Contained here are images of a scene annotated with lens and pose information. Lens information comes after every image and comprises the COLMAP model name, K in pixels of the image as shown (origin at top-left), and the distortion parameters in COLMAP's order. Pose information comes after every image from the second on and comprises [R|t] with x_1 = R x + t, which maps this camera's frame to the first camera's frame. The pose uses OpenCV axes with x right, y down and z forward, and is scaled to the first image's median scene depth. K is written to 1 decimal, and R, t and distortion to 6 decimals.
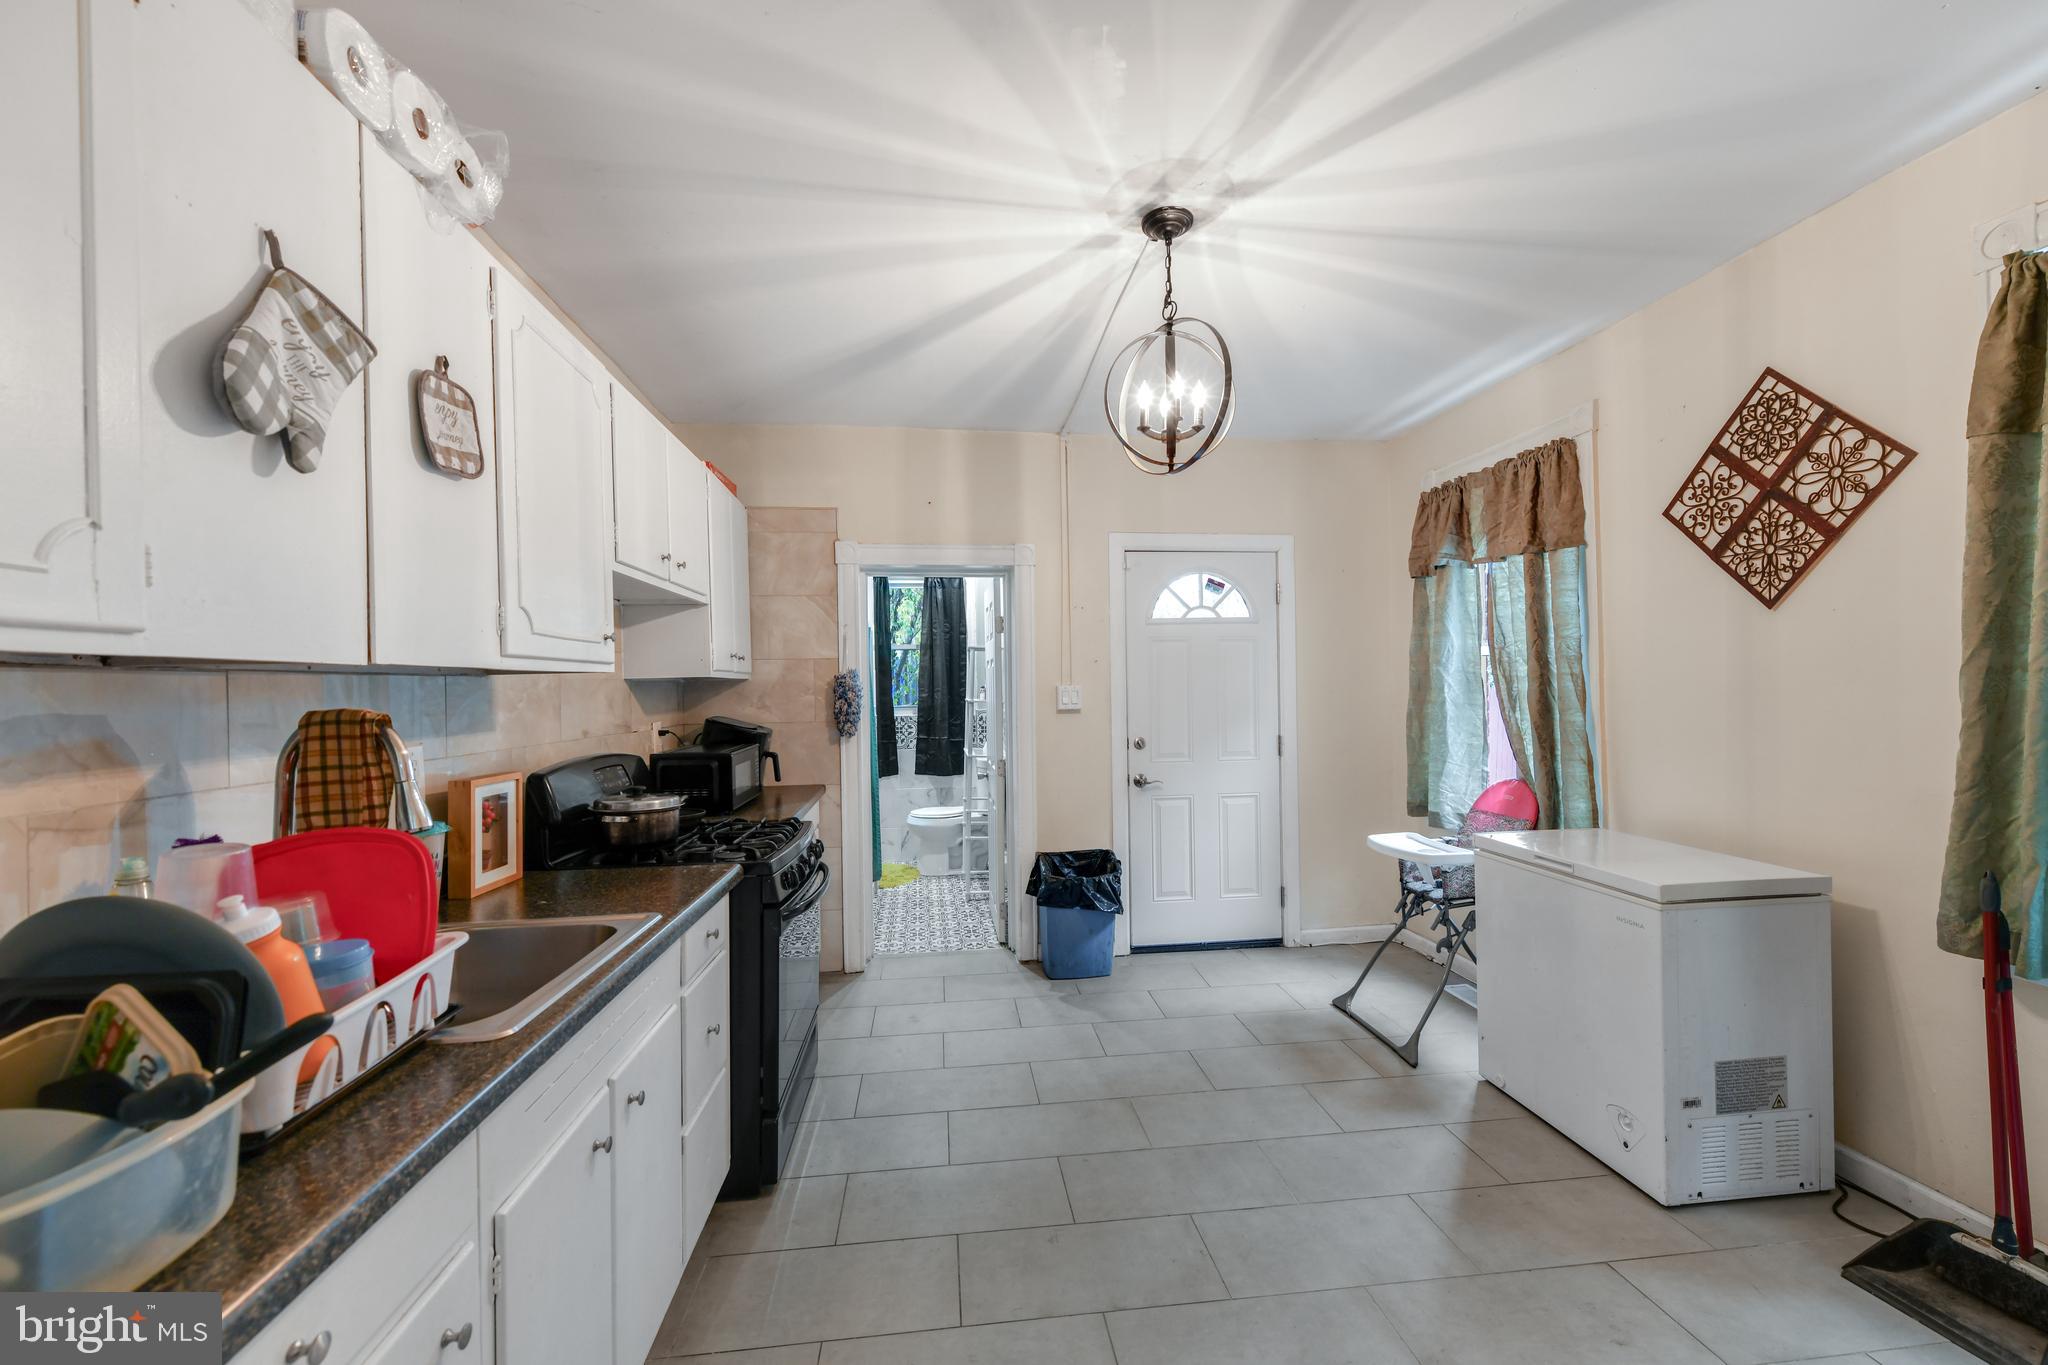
lens RADIAL K [[823.2, 0, 1022.5], [0, 823.2, 679.3], [0, 0, 1]] dist [0.001886, -0.000048]
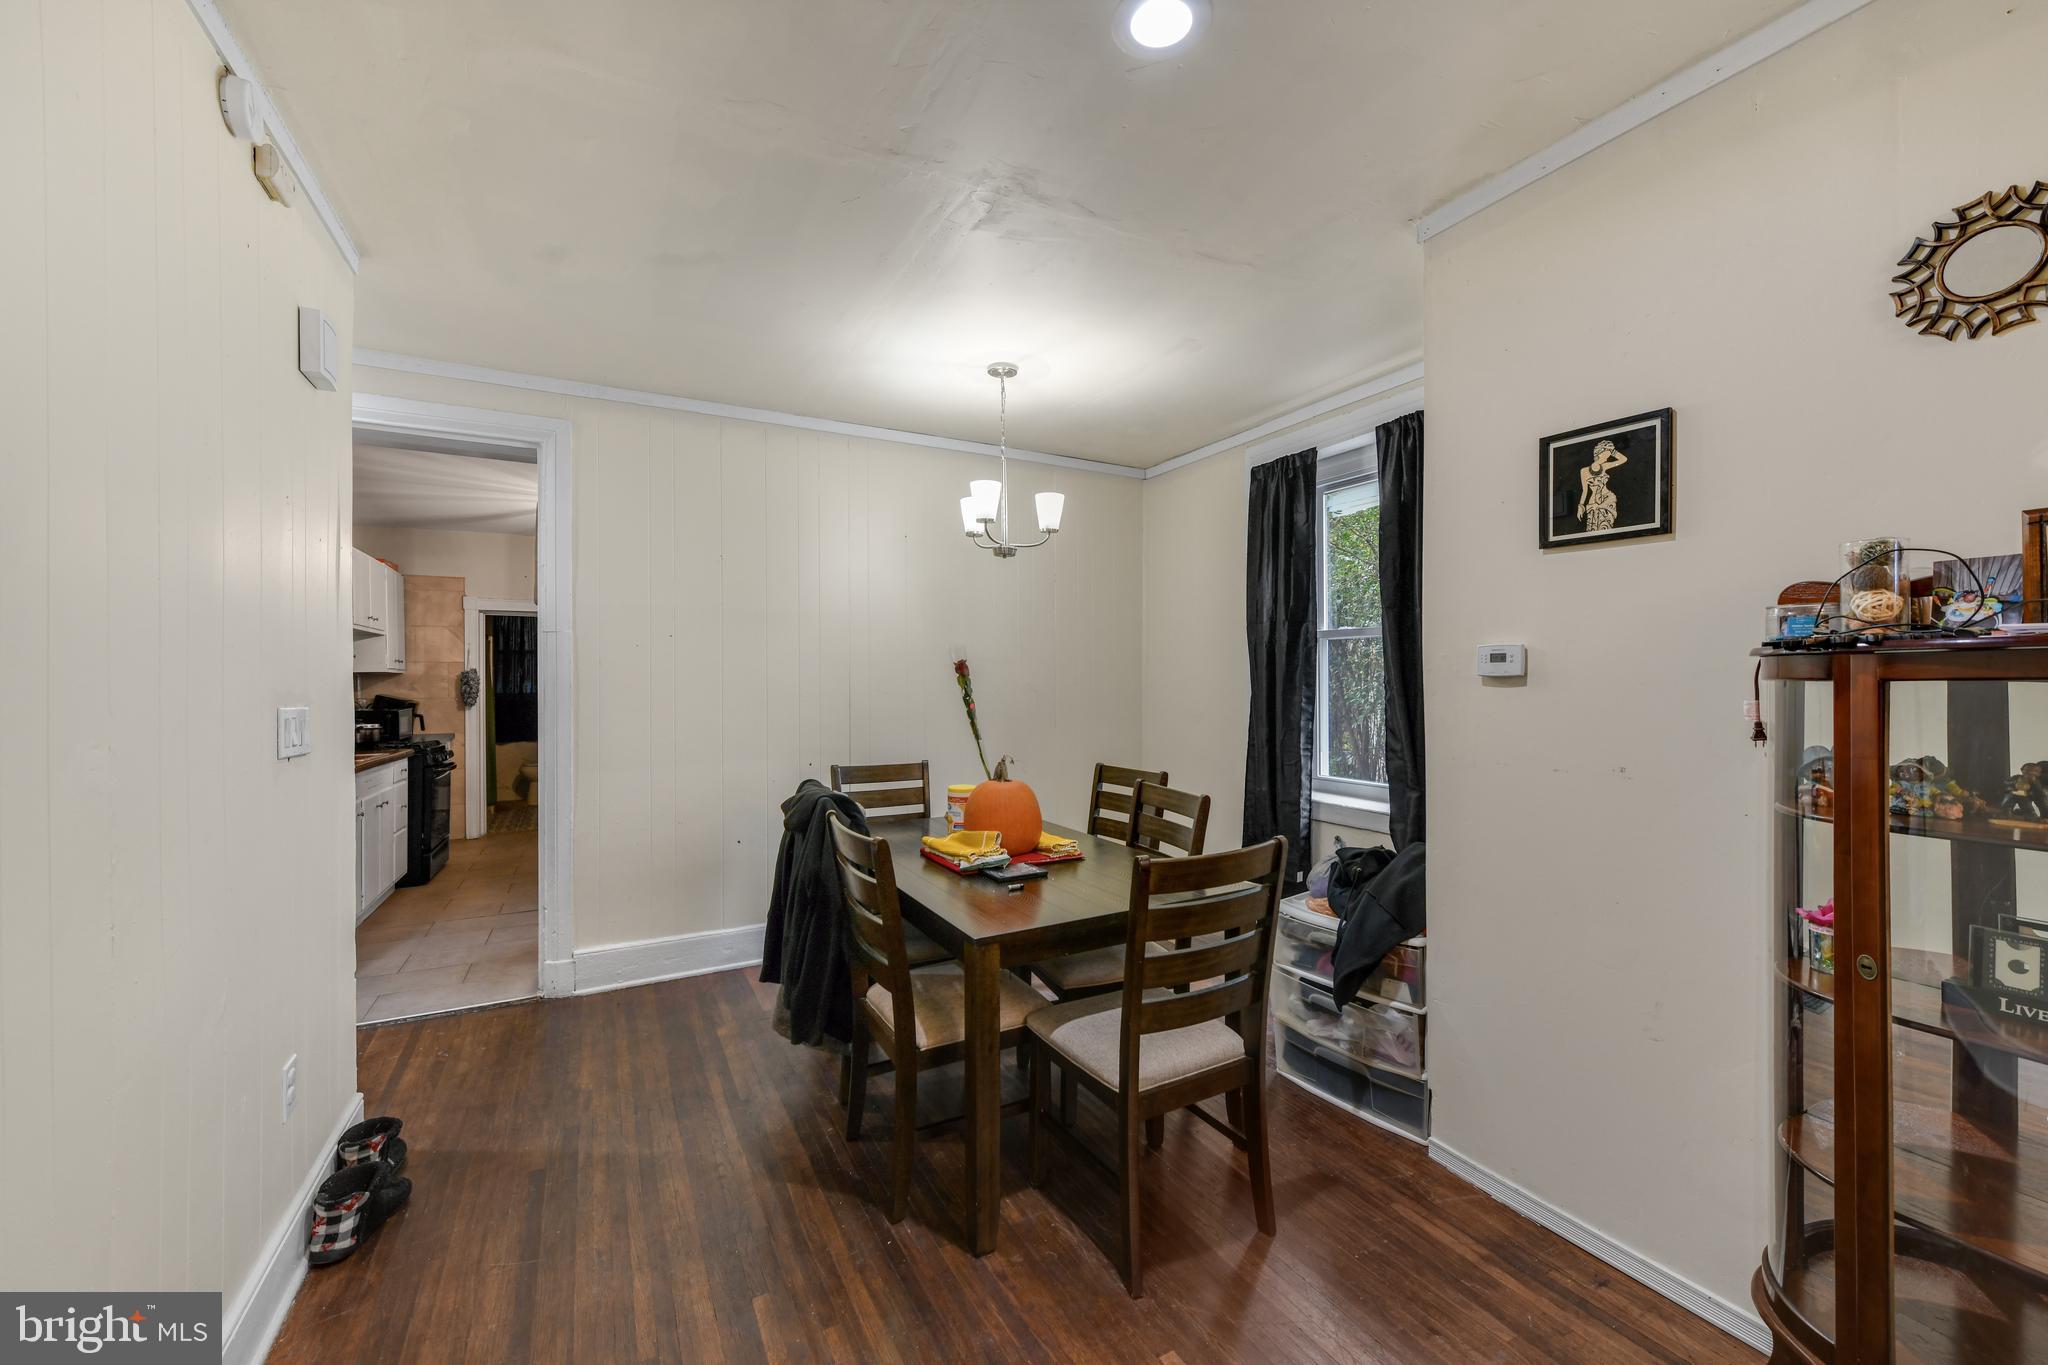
lens RADIAL K [[823.2, 0, 1026.2], [0, 823.2, 676.1], [0, 0, 1]] dist [0.001886, -0.000048]
pose [[0.932840, 0.008183, 0.360197, 0.266326], [-0.006179, 0.999958, -0.006717, 0.008490], [-0.360237, 0.004041, 0.932852, -1.090367]]
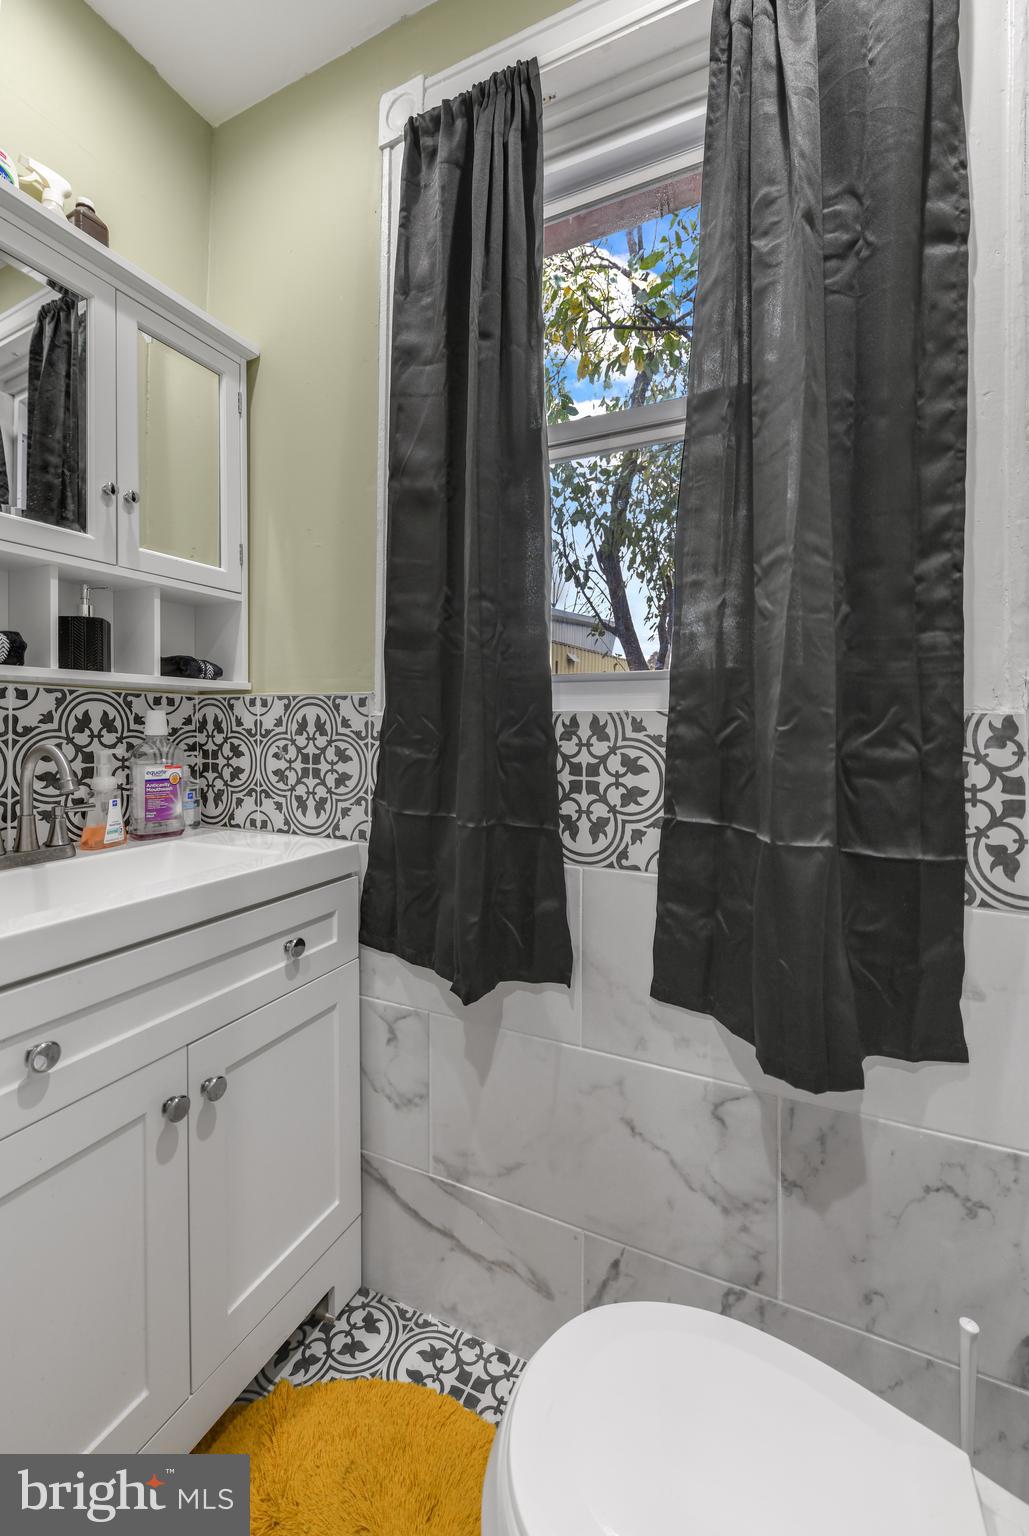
lens RADIAL K [[617.4, 0, 513.3], [0, 617.4, 713.1], [0, 0, 1]] dist [0.001886, -0.000048]
pose [[0.837166, 0.011336, -0.546831, -0.077062], [-0.018131, 0.999811, -0.007032, 0.046474], [0.546648, 0.015801, 0.837213, 0.858052]]
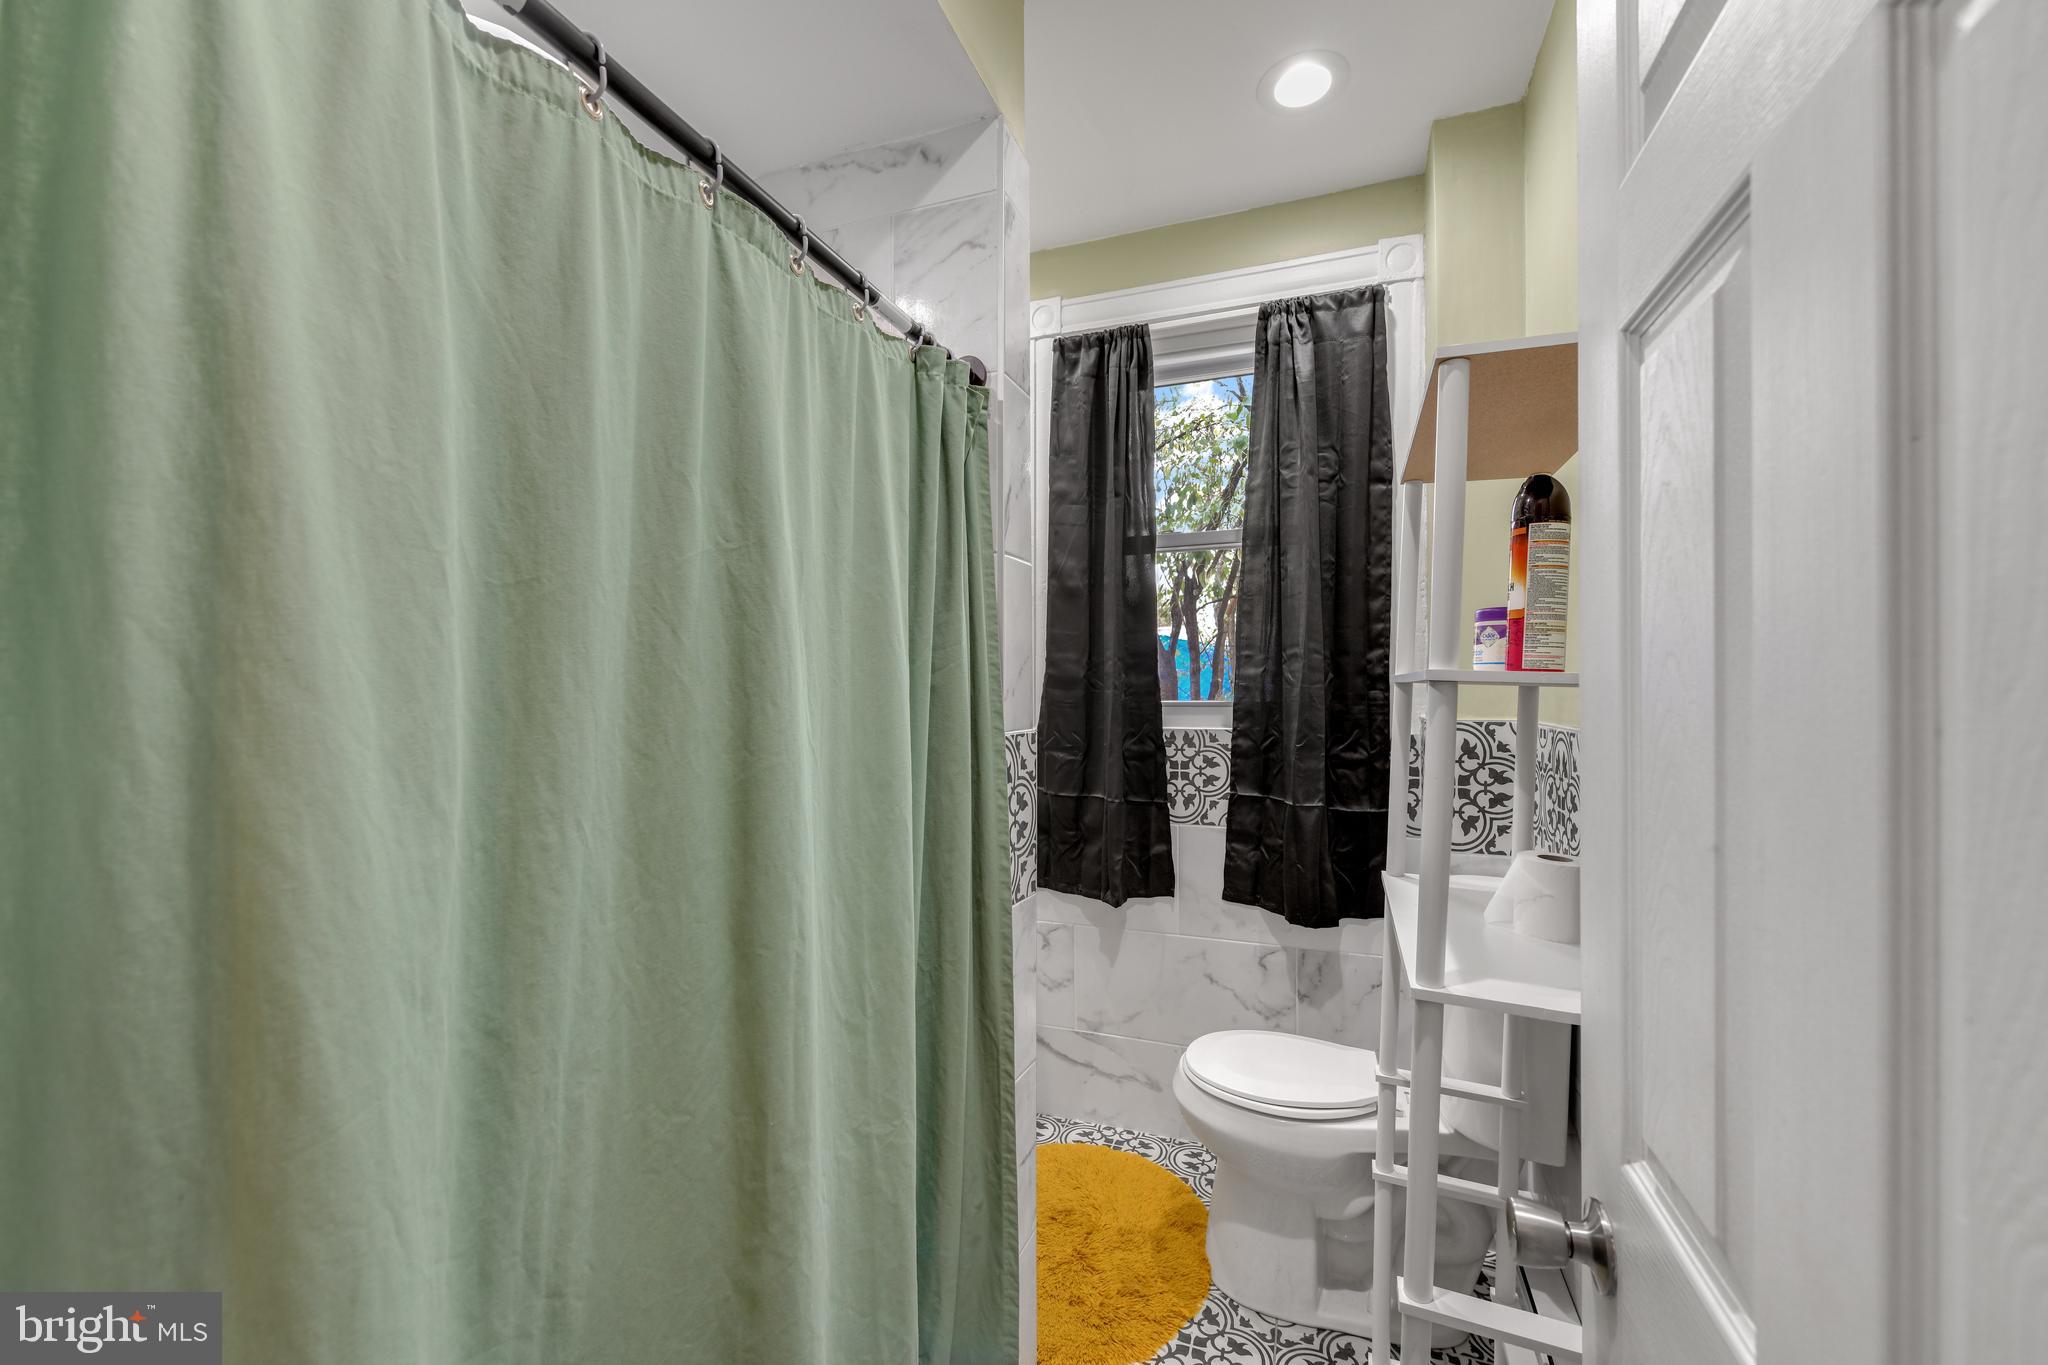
lens RADIAL K [[823.2, 0, 1015.2], [0, 823.2, 676.0], [0, 0, 1]] dist [0.001886, -0.000048]
pose [[0.886604, 0.011456, -0.462388, -0.050017], [-0.007025, 0.999911, 0.011304, 0.018248], [0.462477, -0.006774, 0.886606, 0.659991]]
